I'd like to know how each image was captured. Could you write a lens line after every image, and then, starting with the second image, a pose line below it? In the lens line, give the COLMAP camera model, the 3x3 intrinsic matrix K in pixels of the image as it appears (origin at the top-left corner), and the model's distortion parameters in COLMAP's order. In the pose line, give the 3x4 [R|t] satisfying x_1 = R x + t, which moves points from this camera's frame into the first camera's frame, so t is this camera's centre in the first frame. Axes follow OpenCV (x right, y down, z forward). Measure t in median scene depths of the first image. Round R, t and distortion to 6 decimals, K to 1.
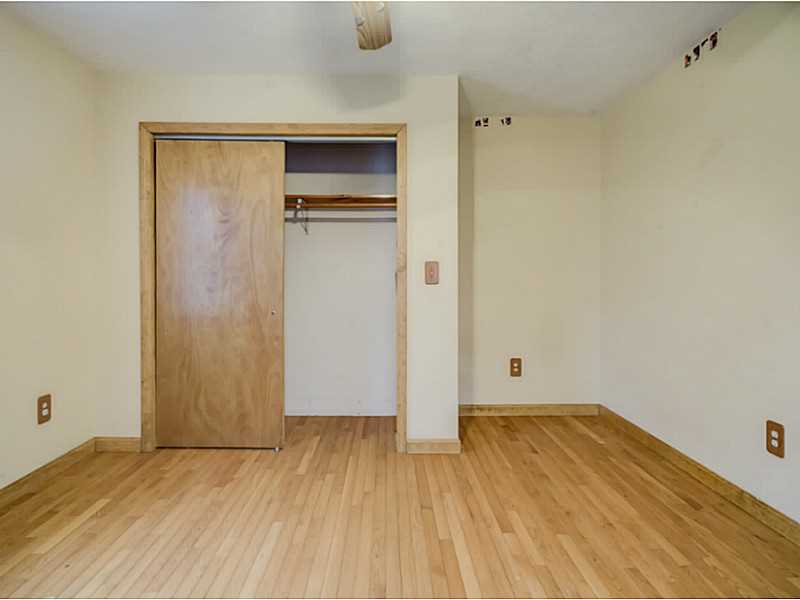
lens RADIAL K [[454.2, 0, 397.5], [0, 454.2, 266.9], [0, 0, 1]] dist [-0.002068, 0.000746]
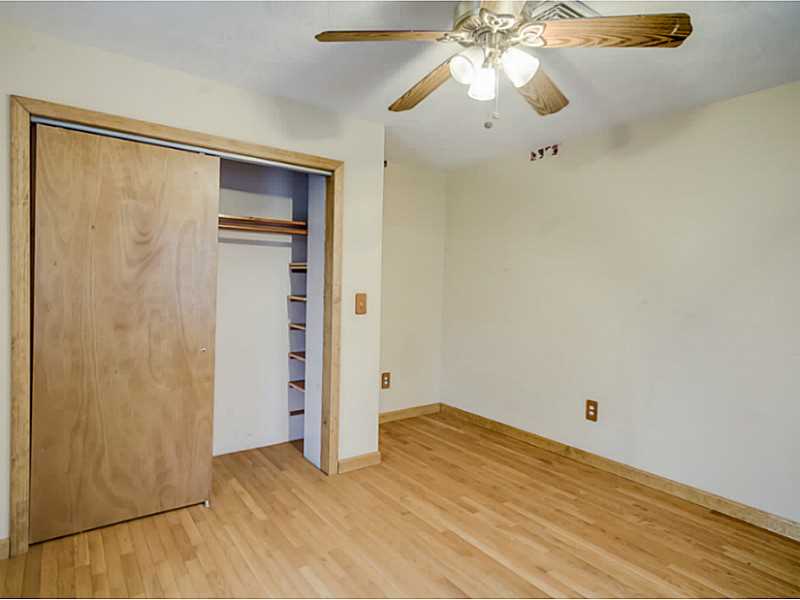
lens RADIAL K [[461.1, 0, 400.3], [0, 461.1, 279.6], [0, 0, 1]] dist [0.000041, 0.002618]
pose [[0.805389, 0.021033, 0.592373, -0.502850], [-0.036333, 0.999243, 0.013918, -0.063765], [-0.591632, -0.032732, 0.805544, 0.057482]]
